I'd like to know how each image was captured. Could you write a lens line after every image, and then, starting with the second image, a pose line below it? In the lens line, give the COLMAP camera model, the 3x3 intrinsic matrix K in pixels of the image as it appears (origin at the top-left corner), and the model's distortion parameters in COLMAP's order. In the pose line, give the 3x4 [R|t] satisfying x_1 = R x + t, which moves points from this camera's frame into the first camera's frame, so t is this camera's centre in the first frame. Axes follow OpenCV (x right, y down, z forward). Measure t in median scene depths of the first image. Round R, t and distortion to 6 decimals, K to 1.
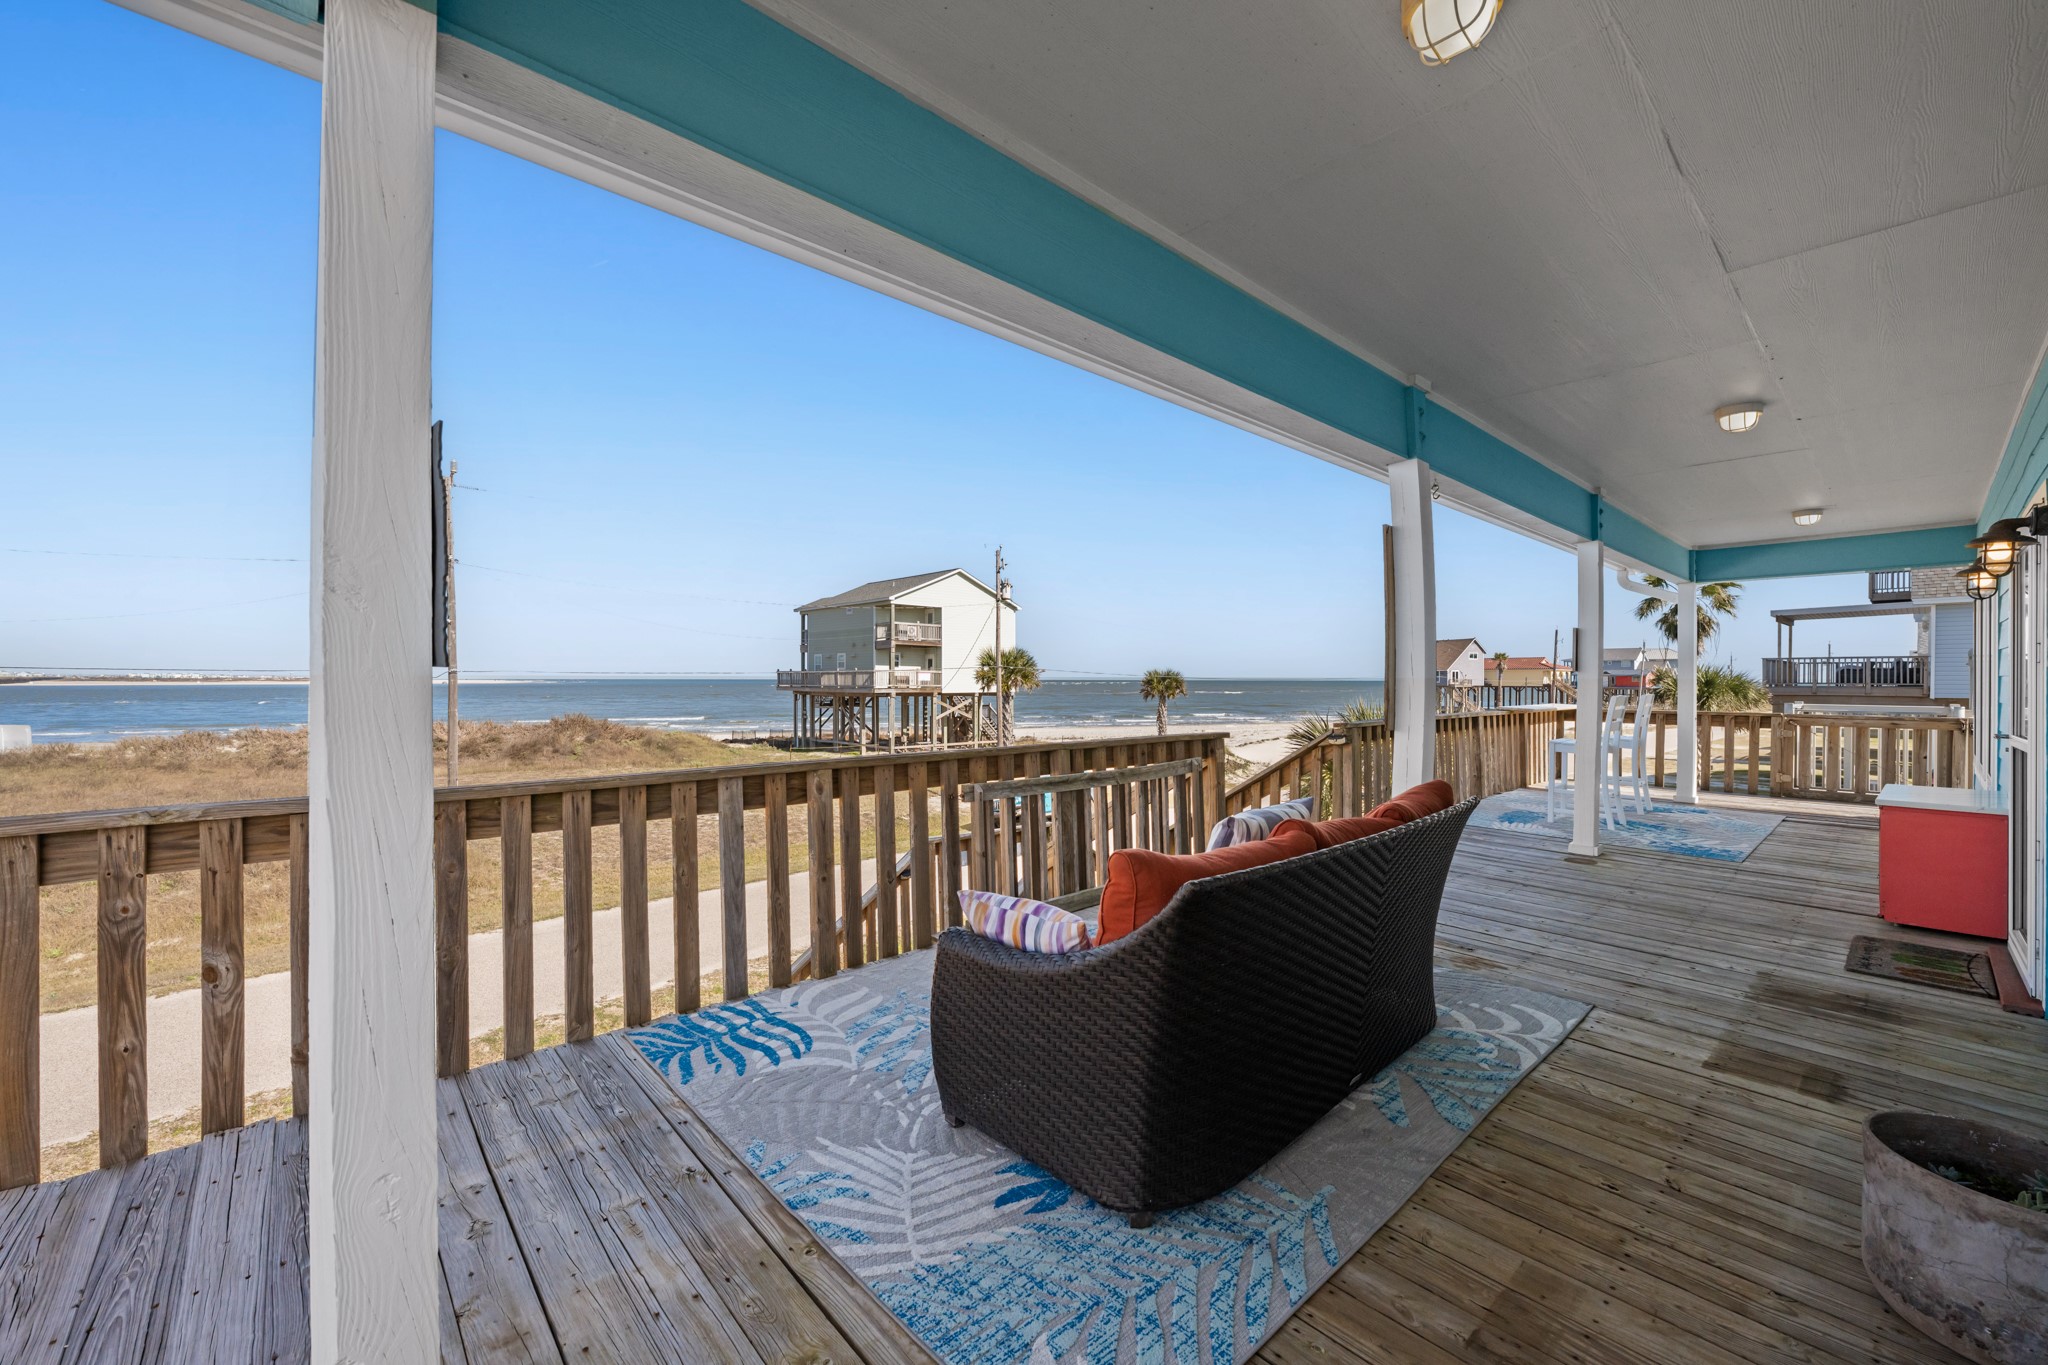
lens RADIAL K [[813.1, 0, 1028.5], [0, 813.1, 679.8], [0, 0, 1]] dist [0.001621, -0.001147]
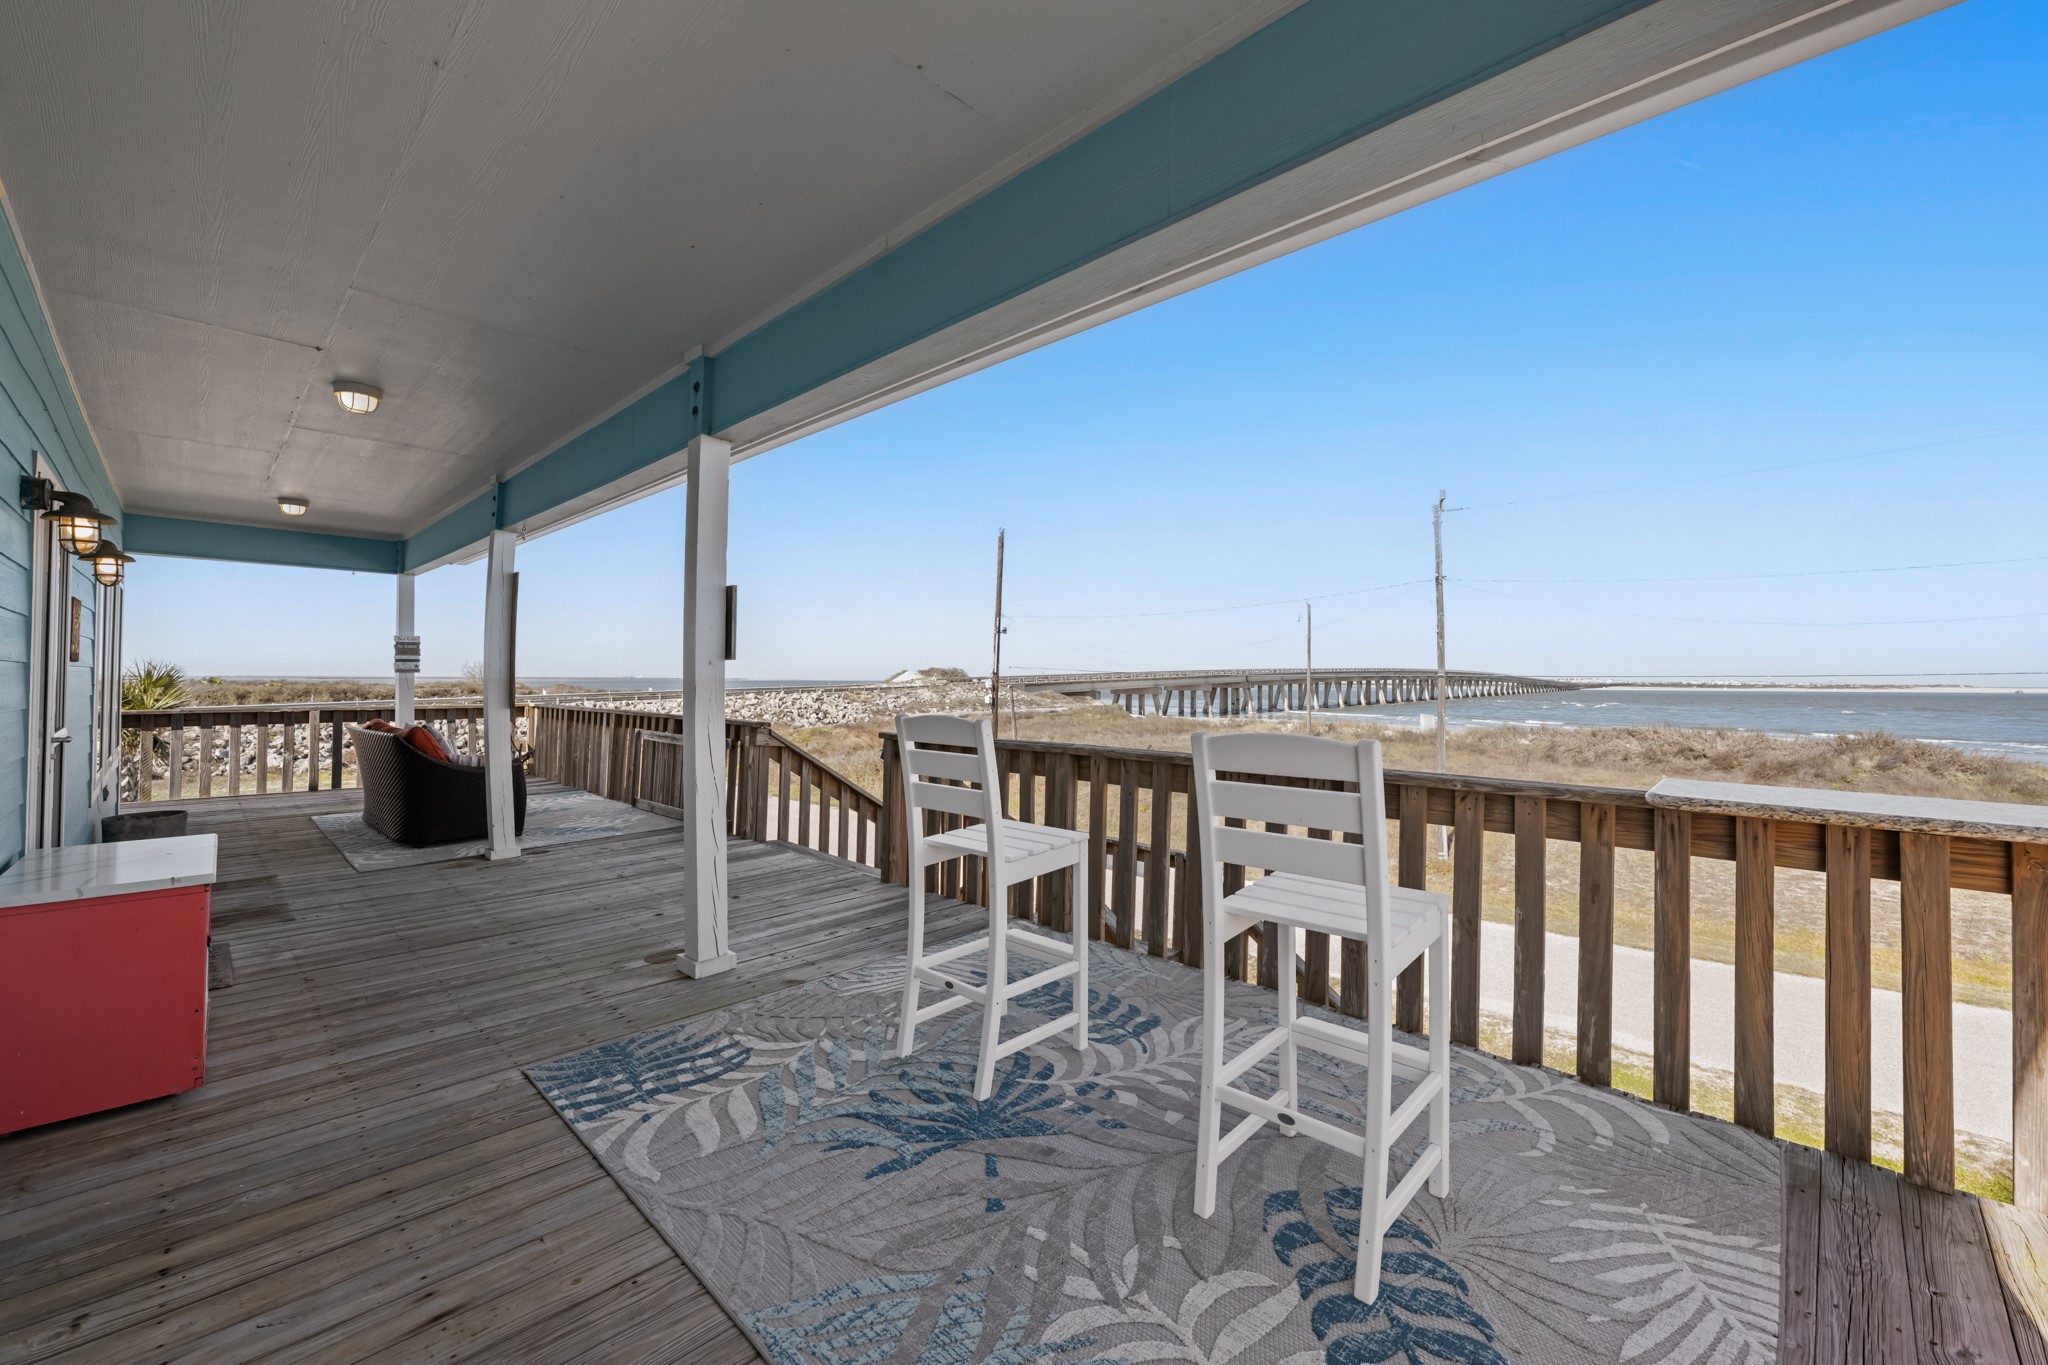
lens RADIAL K [[813.1, 0, 1024.2], [0, 813.1, 681.4], [0, 0, 1]] dist [0.001621, -0.001147]
pose [[0.050049, 0.000613, -0.998747, 0.160106], [-0.007205, 0.999974, 0.000253, 0.000271], [0.998721, 0.007183, 0.050052, 0.150061]]
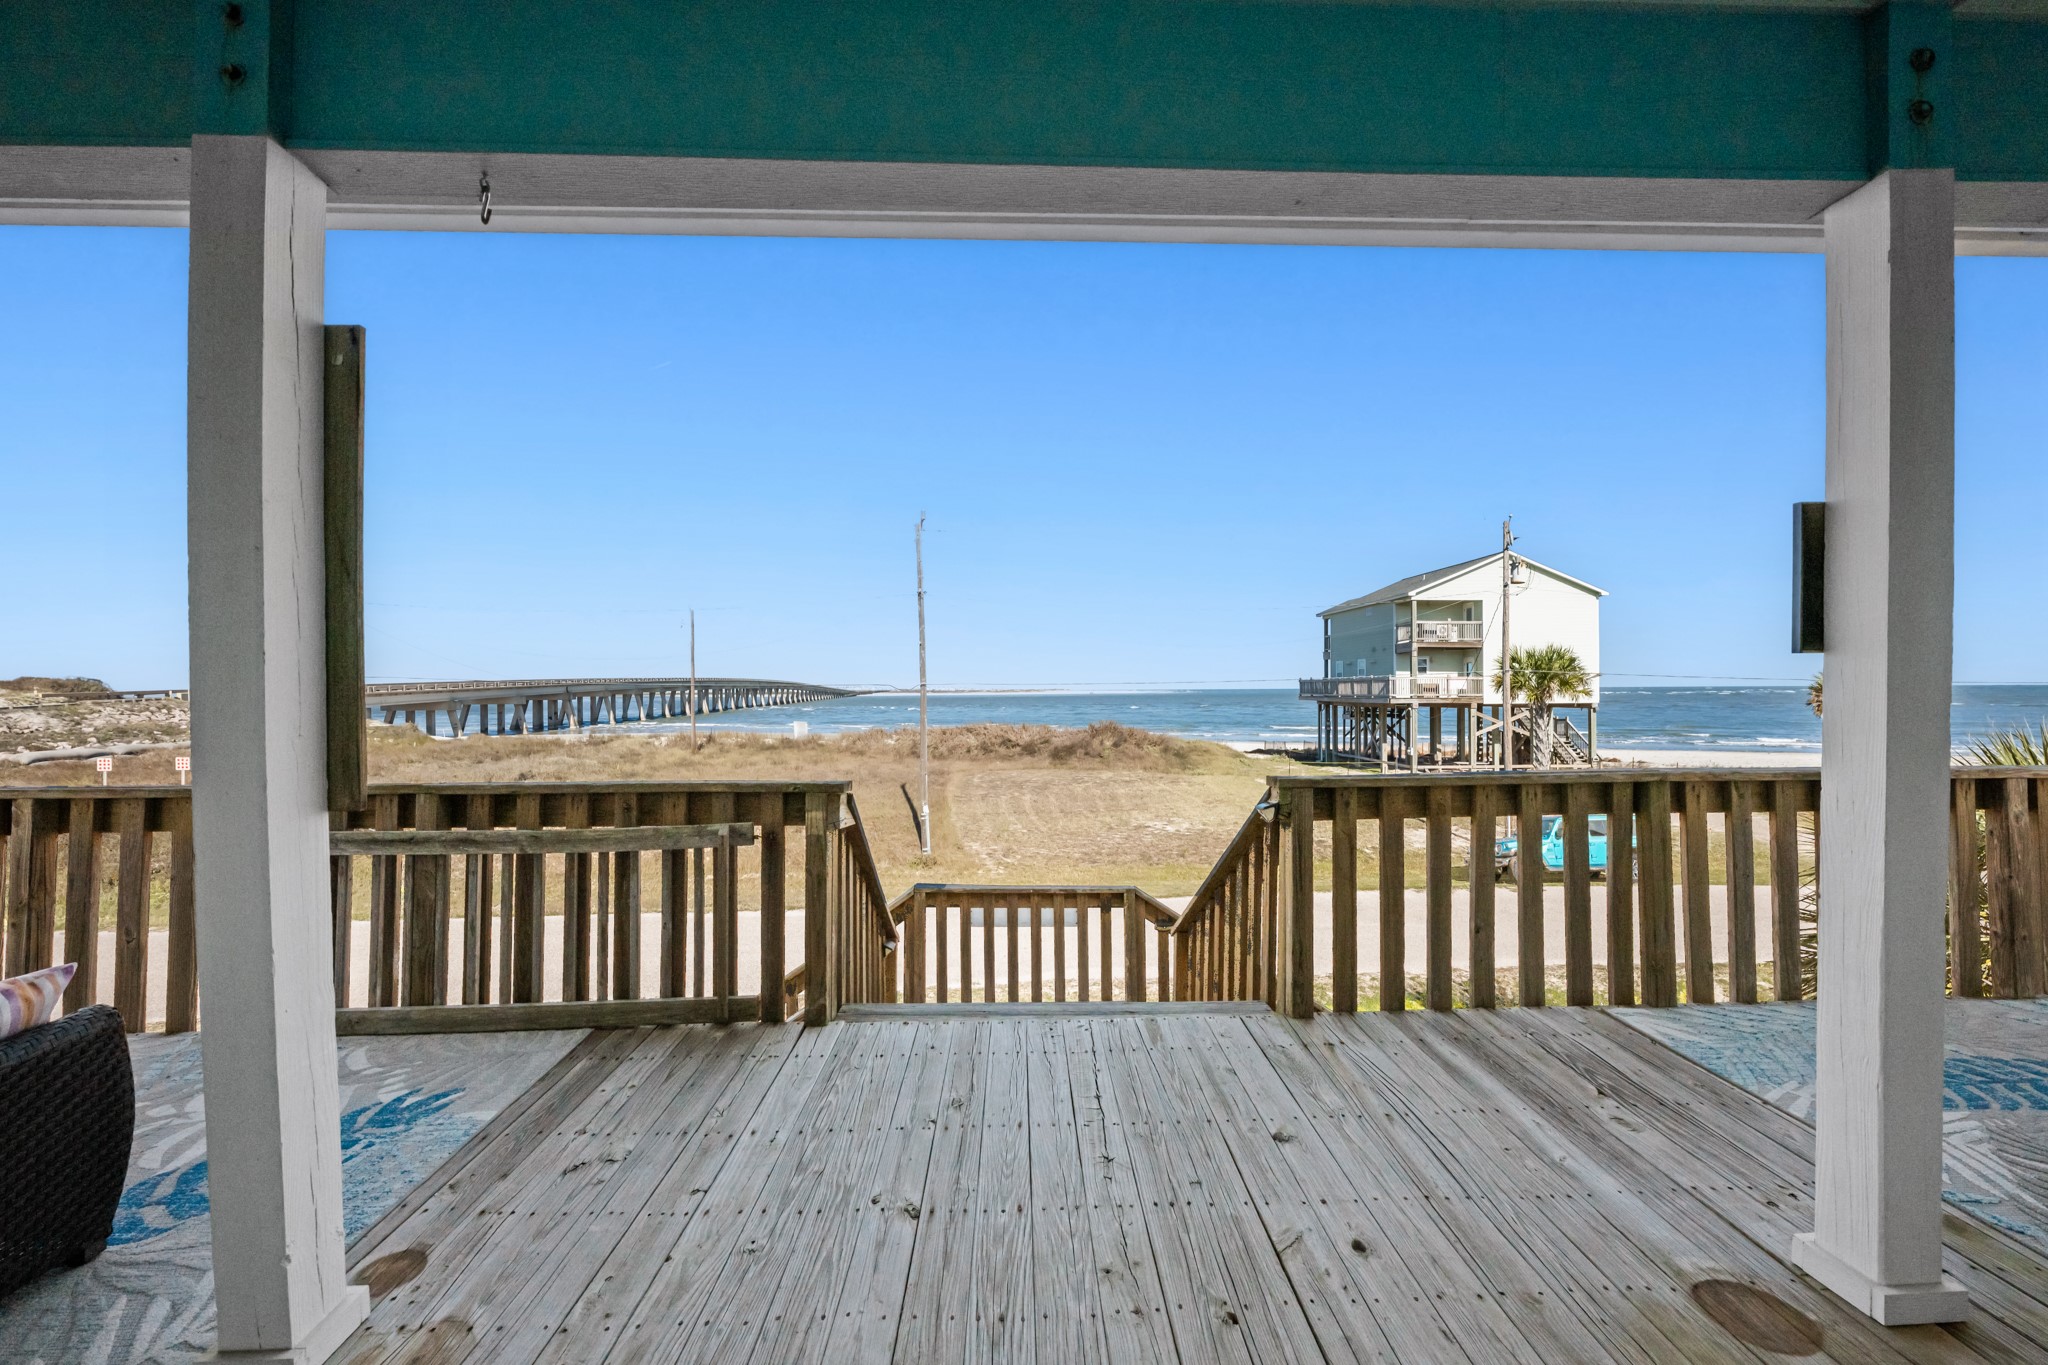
lens RADIAL K [[813.1, 0, 1021.3], [0, 813.1, 687.6], [0, 0, 1]] dist [0.001621, -0.001147]
pose [[0.761578, -0.007931, -0.648025, 0.072841], [0.006766, 0.999968, -0.004286, 0.000160], [0.648038, -0.001120, 0.761607, 0.067285]]
